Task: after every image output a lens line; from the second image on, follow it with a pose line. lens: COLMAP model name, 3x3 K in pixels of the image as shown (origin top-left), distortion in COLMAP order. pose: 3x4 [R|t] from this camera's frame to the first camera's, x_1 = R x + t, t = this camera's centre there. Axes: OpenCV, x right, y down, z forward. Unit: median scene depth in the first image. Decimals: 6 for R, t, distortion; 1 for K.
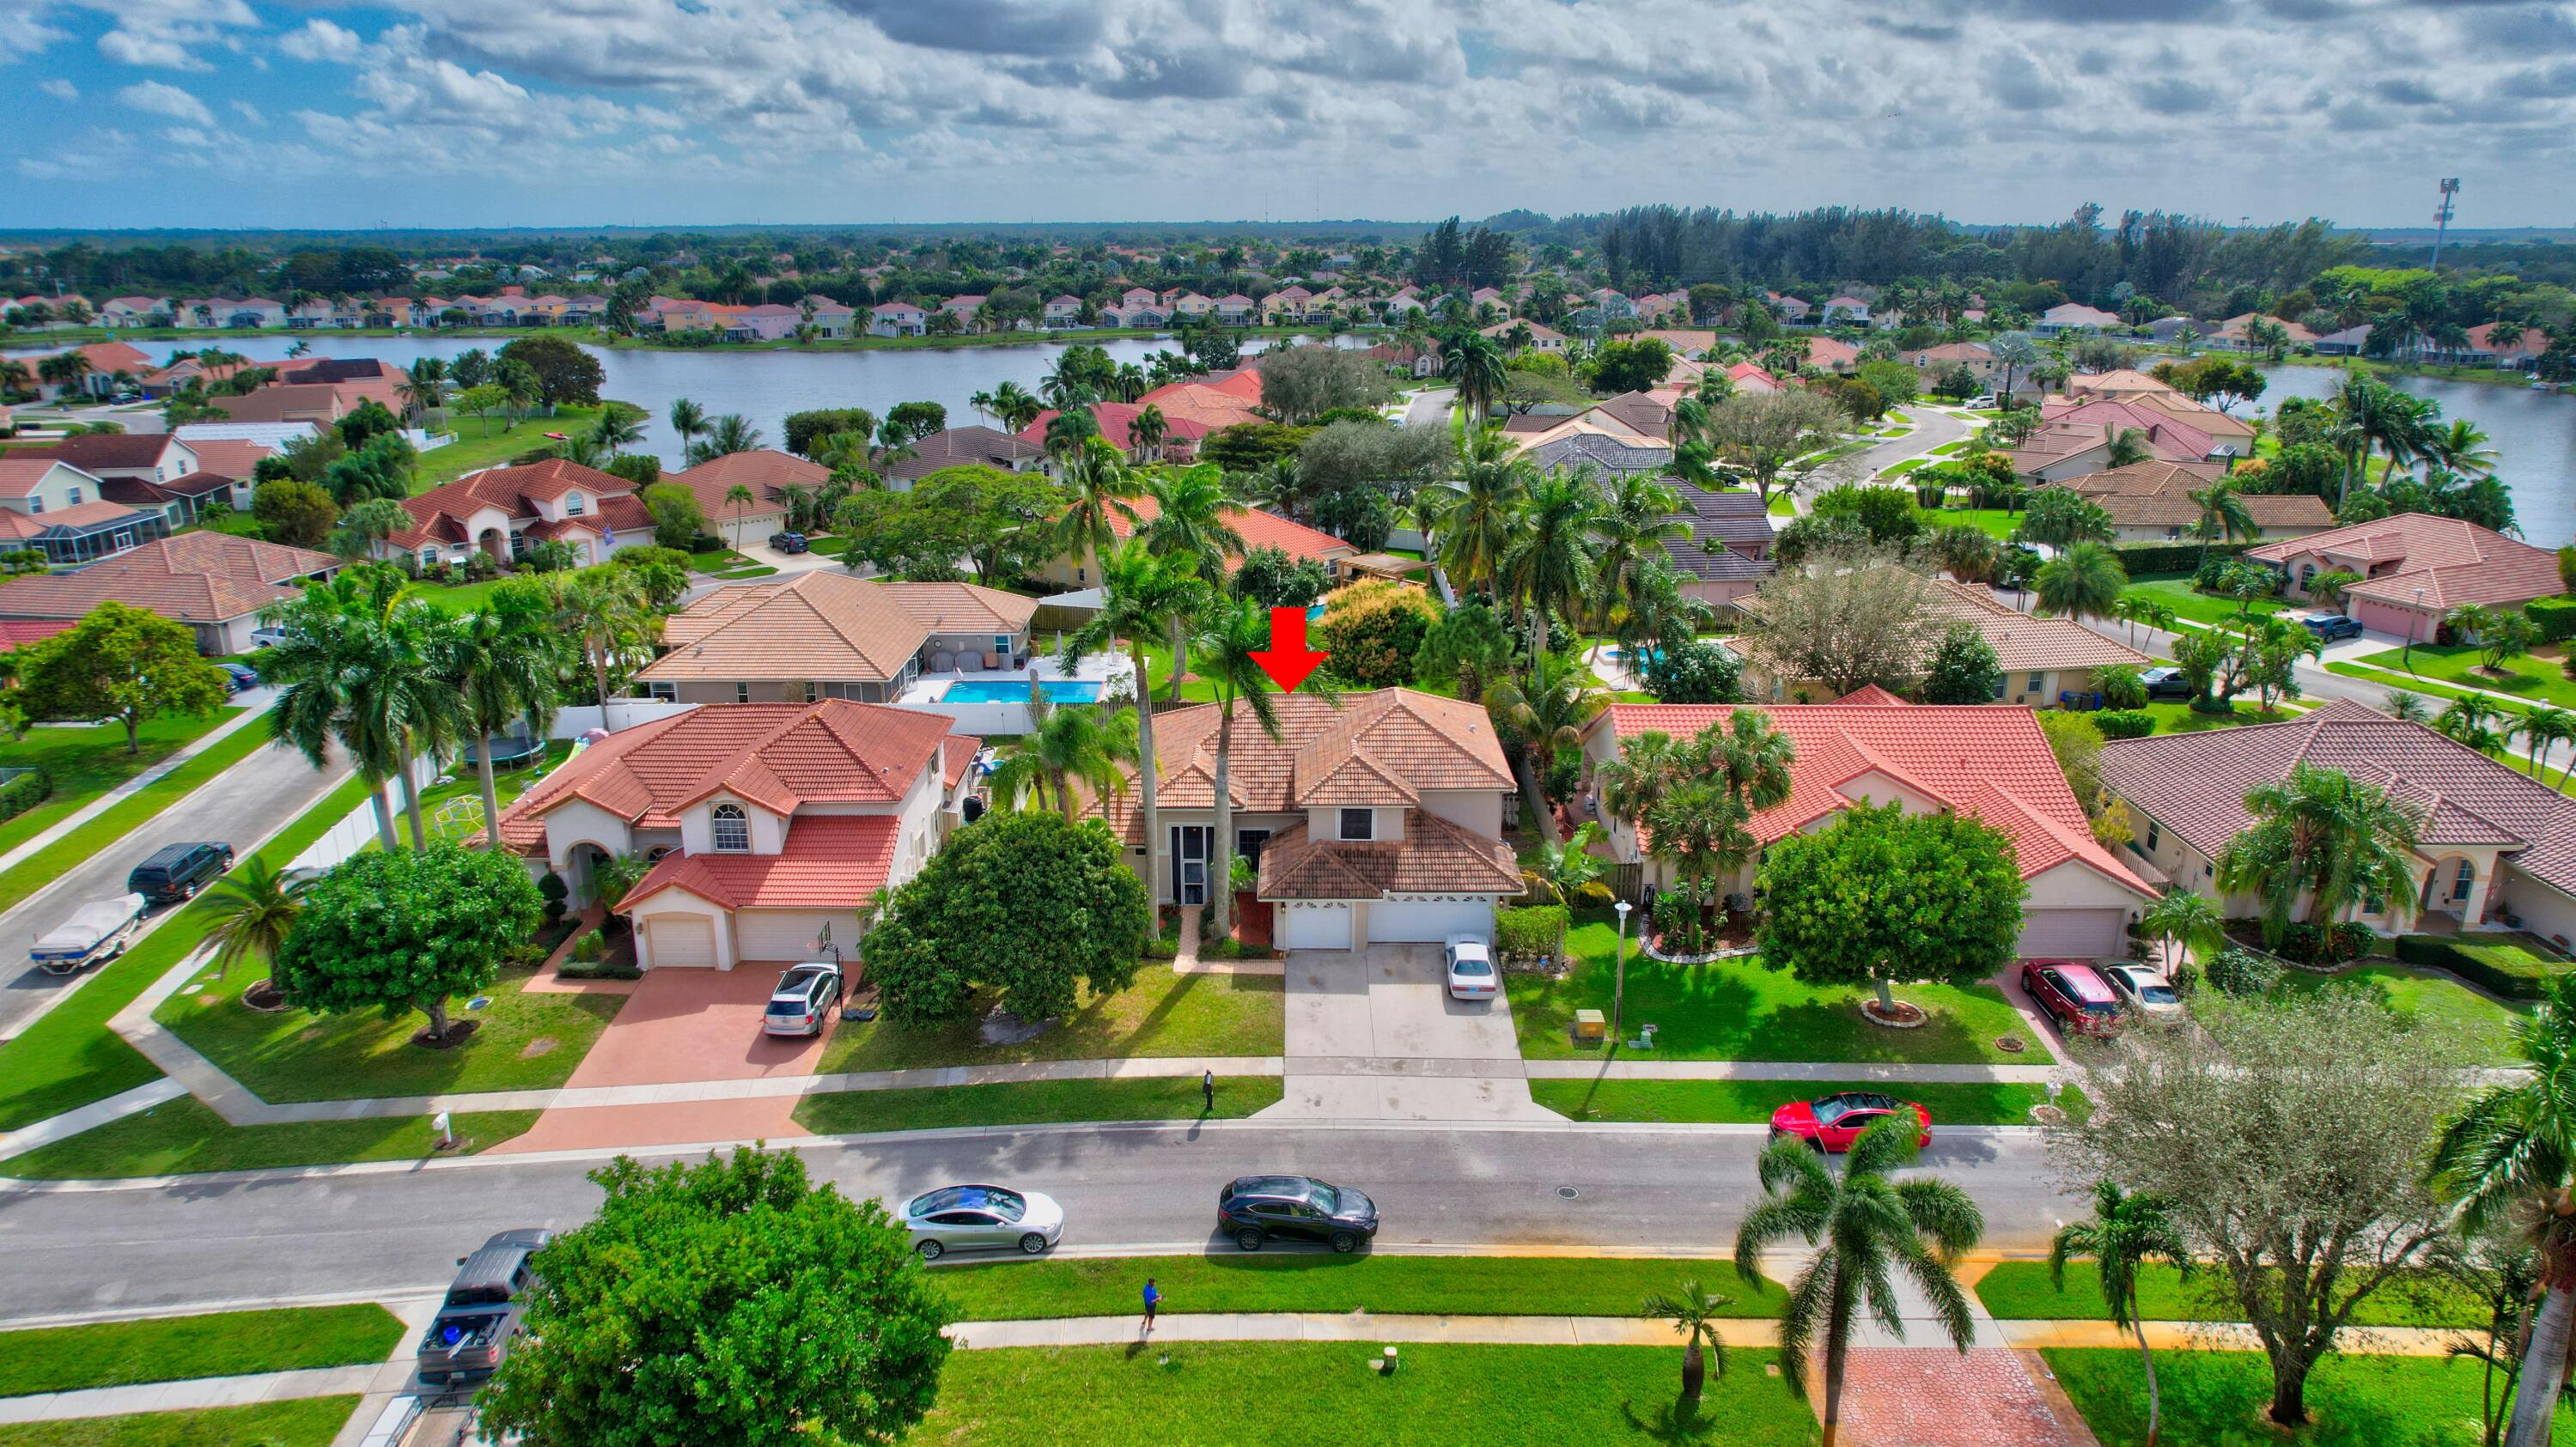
lens RADIAL K [[1647.6, 0, 1285.6], [0, 1647.6, 720.2], [0, 0, 1]] dist [-0.078922, 0.073609]
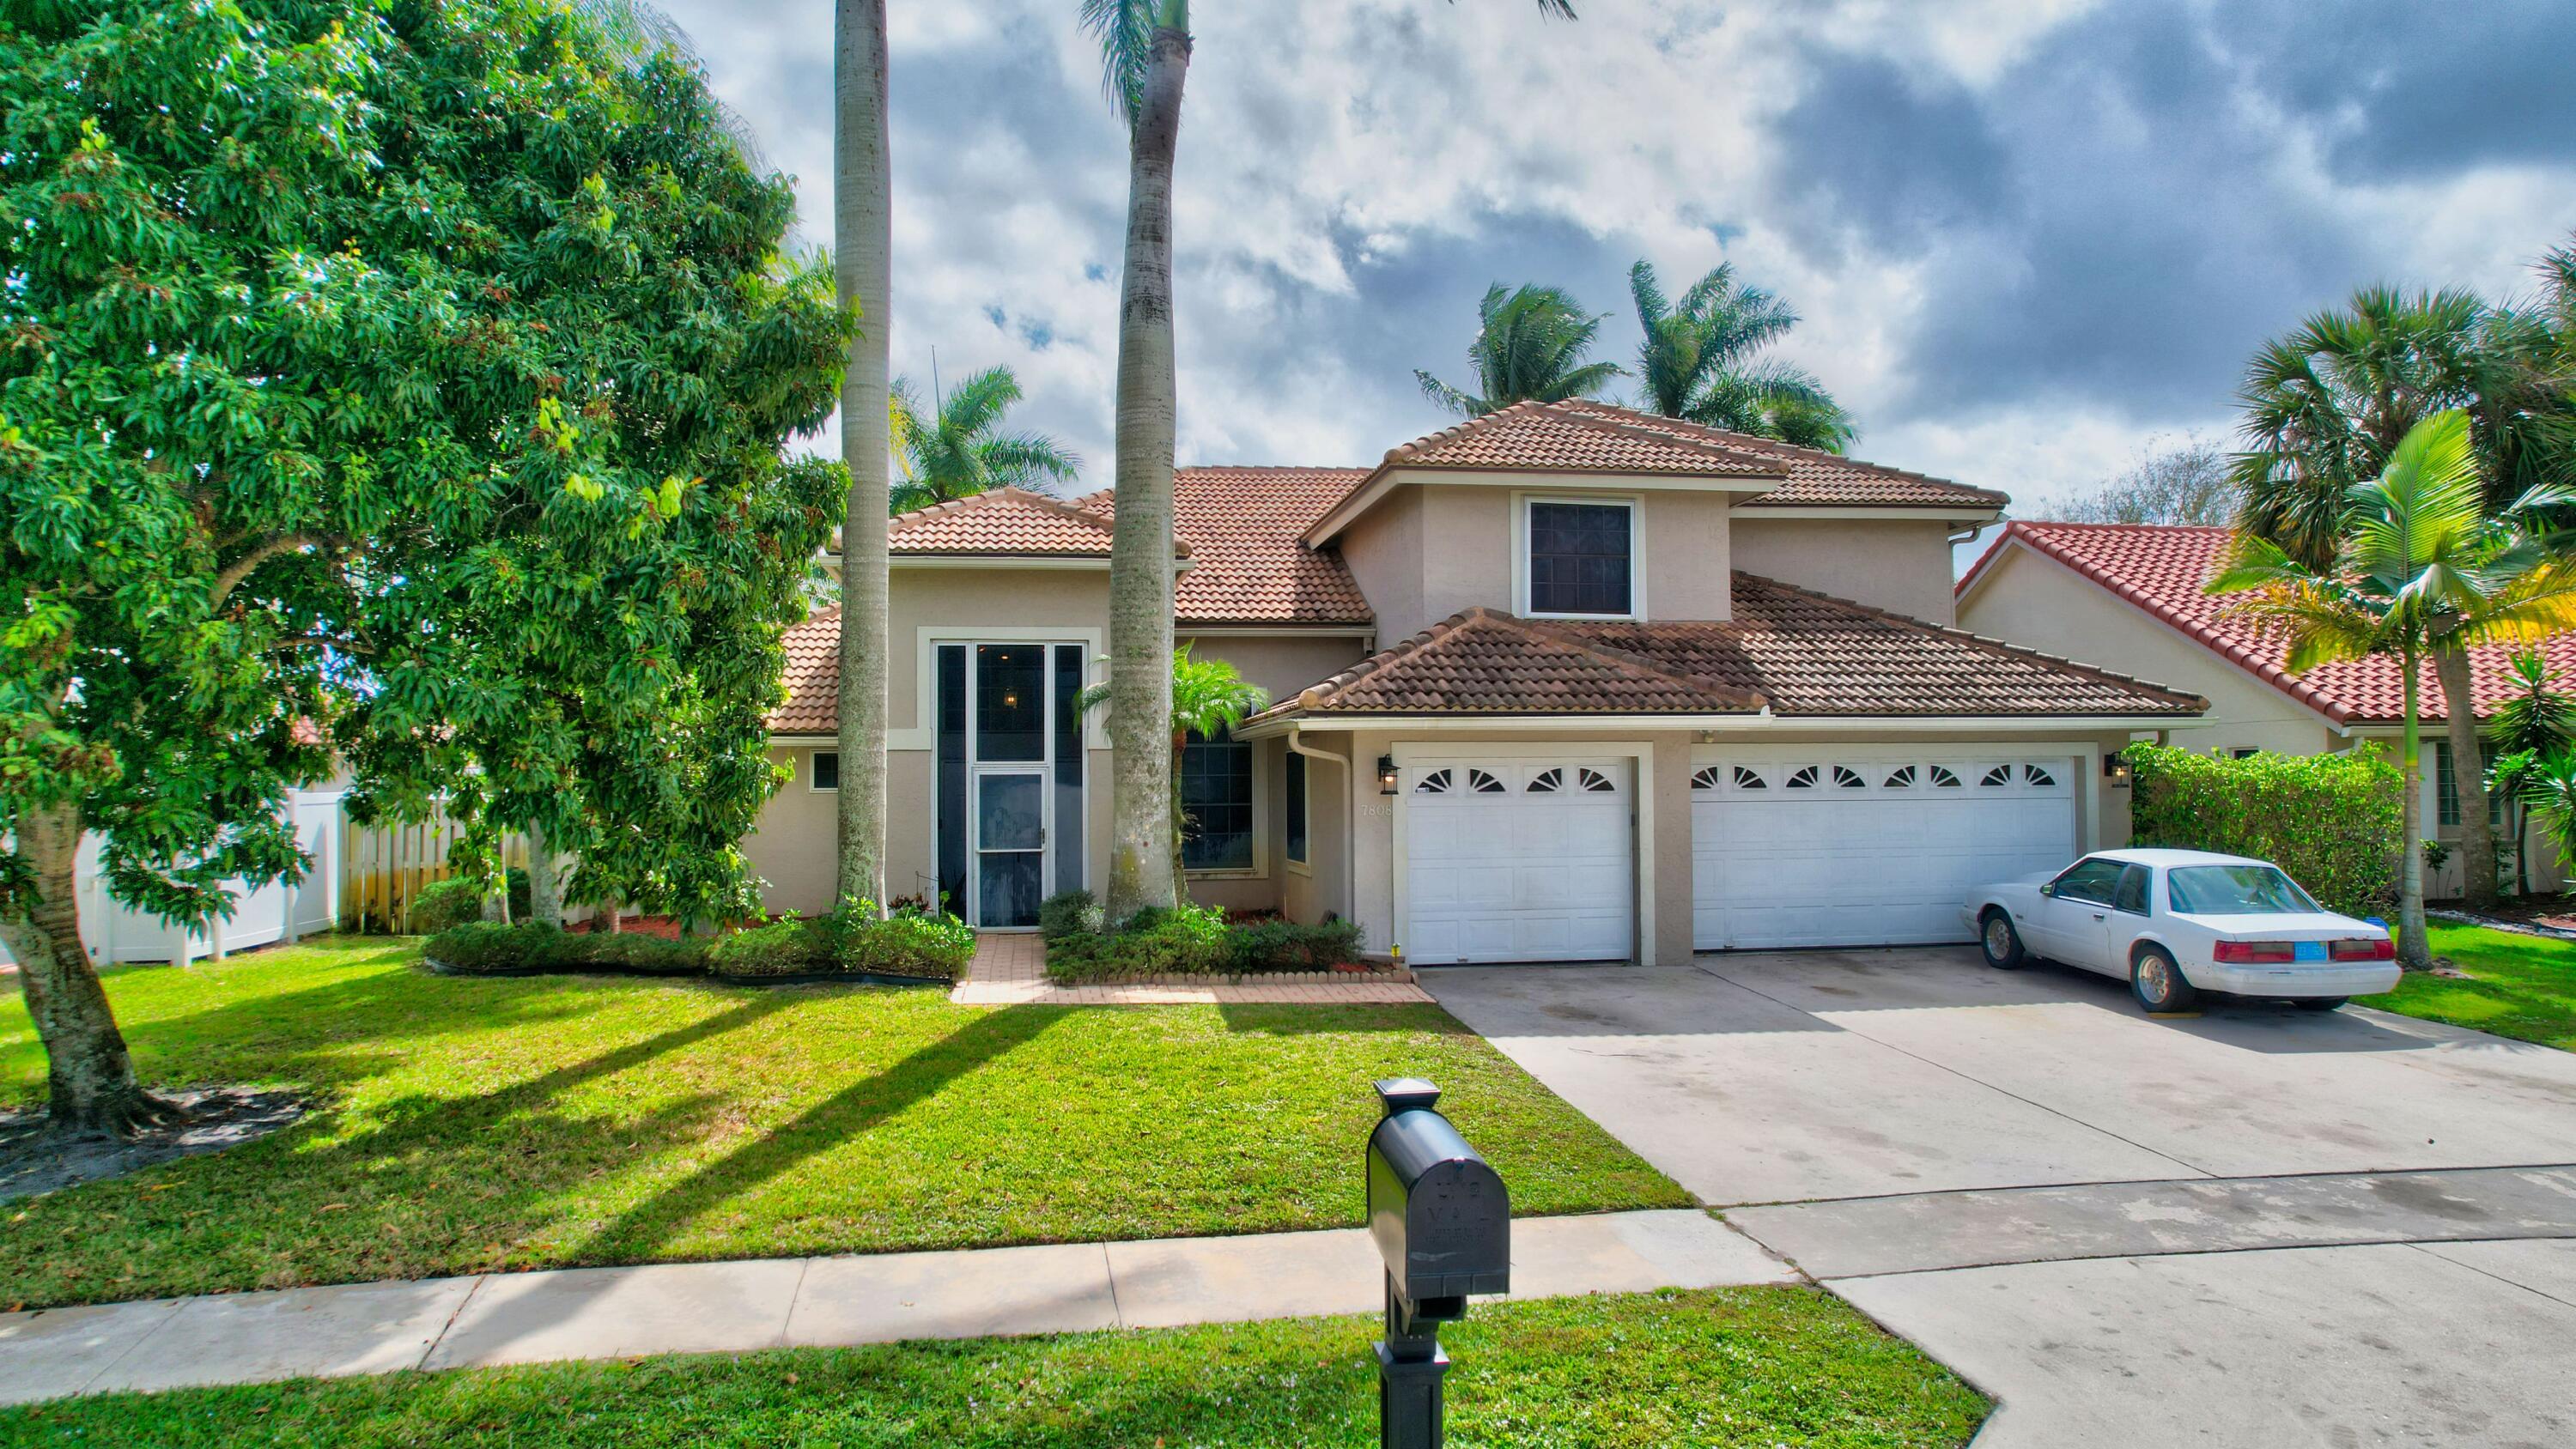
lens RADIAL K [[1647.6, 0, 1285.6], [0, 1647.6, 721.2], [0, 0, 1]] dist [-0.078922, 0.073609]
pose [[0.987451, -0.000187, 0.157923, -0.053424], [0.052341, 0.943865, -0.326157, 0.175215], [-0.148997, 0.330330, 0.932031, 0.707854]]
